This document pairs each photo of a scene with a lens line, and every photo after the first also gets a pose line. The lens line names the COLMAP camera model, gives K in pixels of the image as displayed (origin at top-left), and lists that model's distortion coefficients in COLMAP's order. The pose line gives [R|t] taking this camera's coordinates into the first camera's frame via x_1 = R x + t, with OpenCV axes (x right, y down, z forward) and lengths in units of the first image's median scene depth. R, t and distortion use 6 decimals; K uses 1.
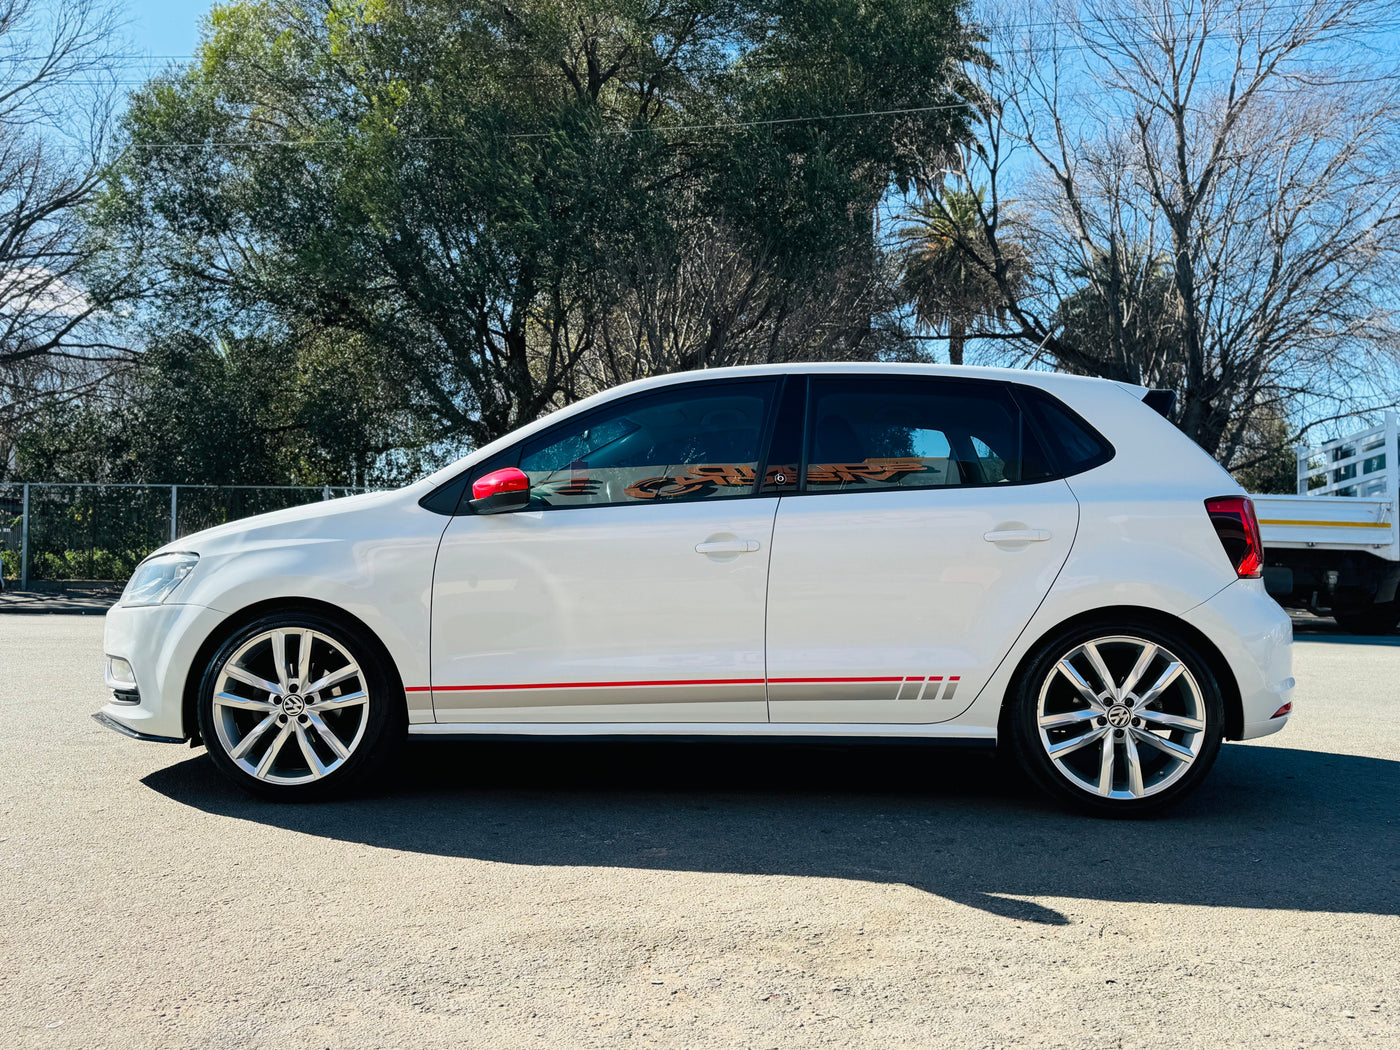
lens RADIAL K [[1160.1, 0, 700.3], [0, 1160.1, 522.7], [0, 0, 1]] dist [0.101772, -0.157378]
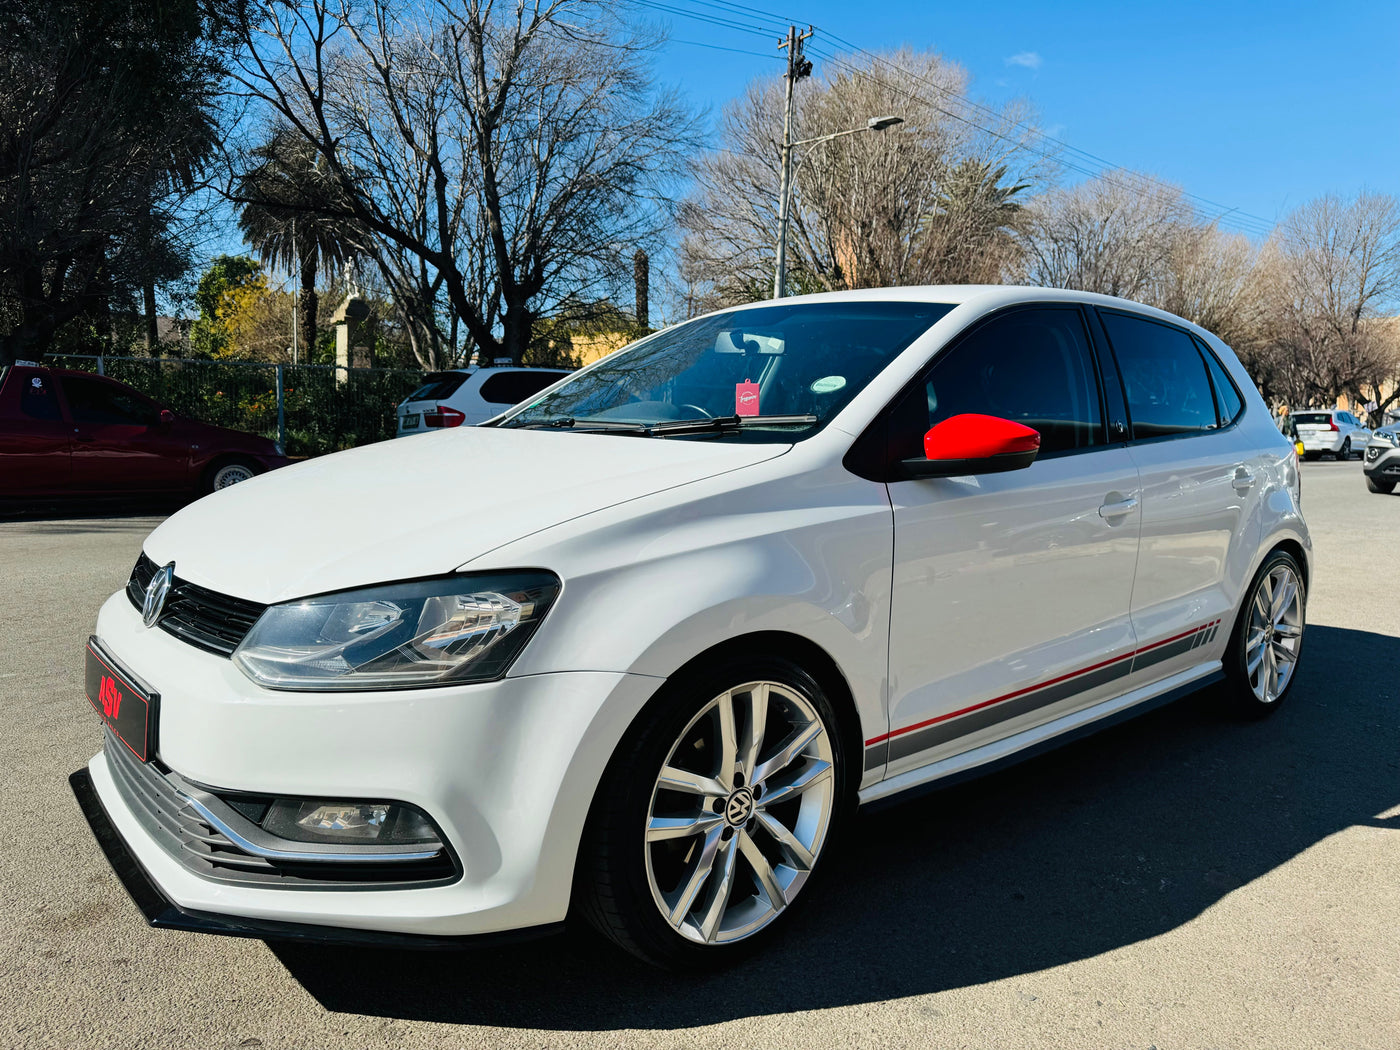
lens RADIAL K [[979.6, 0, 700.0], [0, 979.6, 525.0], [0, 0, 1]] dist [0.034985, -0.040364]
pose [[0.721354, -0.068316, 0.689189, -0.187608], [-0.027317, 0.991542, 0.126879, -0.013930], [-0.692027, -0.110352, 0.713387, 0.179706]]
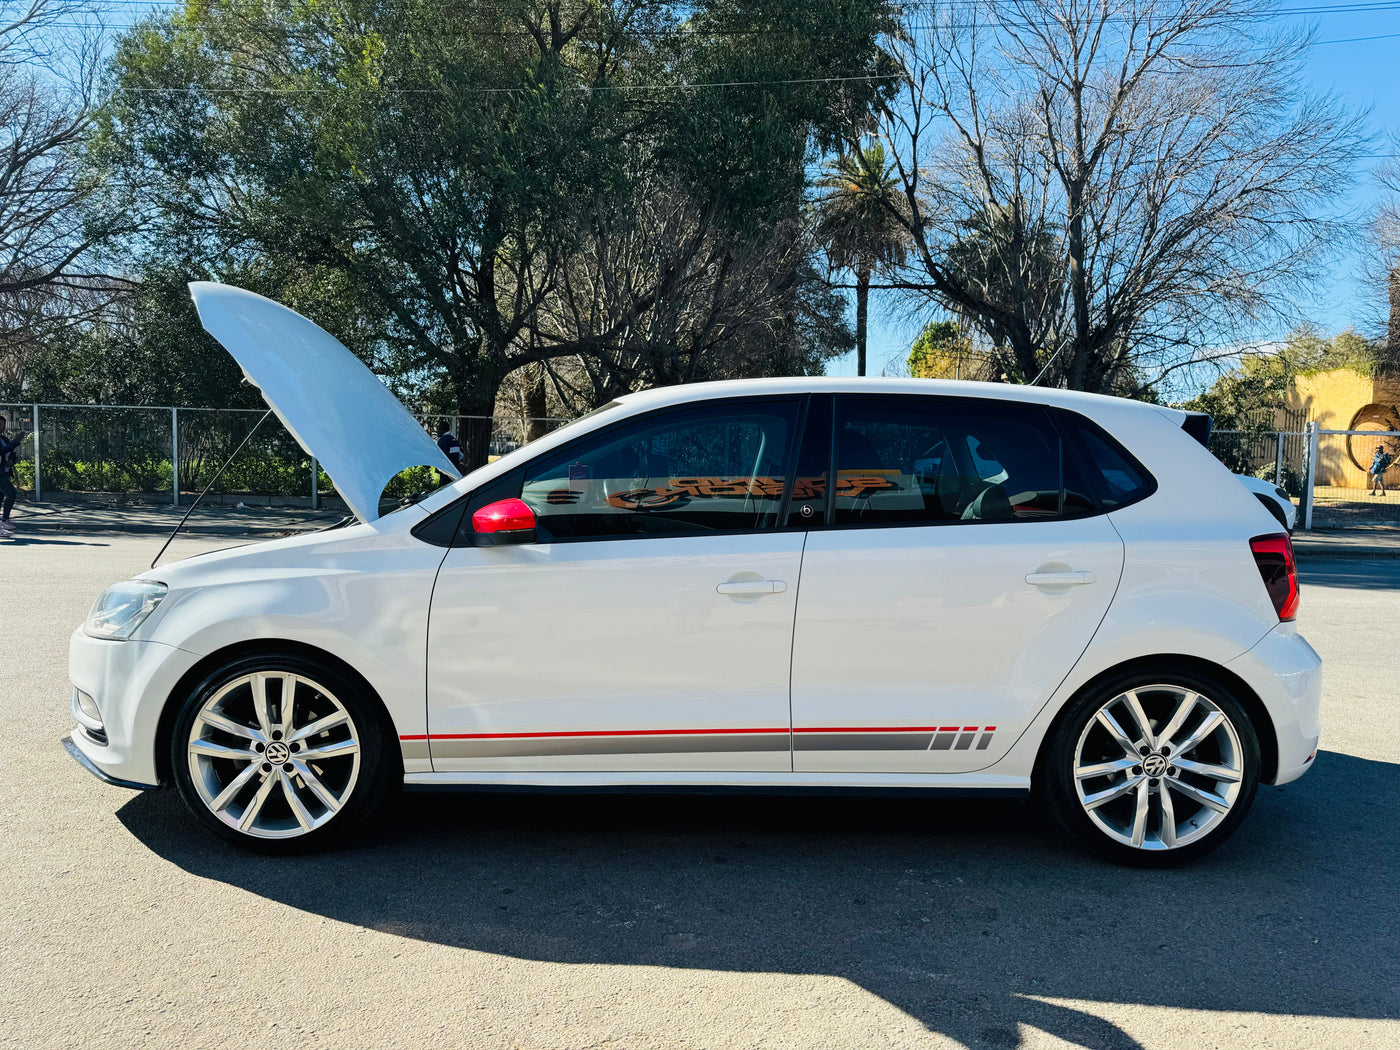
lens RADIAL K [[979.6, 0, 700.0], [0, 979.6, 525.0], [0, 0, 1]] dist [0.034985, -0.040364]
pose [[0.998028, 0.006137, 0.062478, -0.017519], [-0.012151, 0.995274, 0.096338, -0.027138], [-0.061591, -0.096908, 0.993386, 0.061468]]
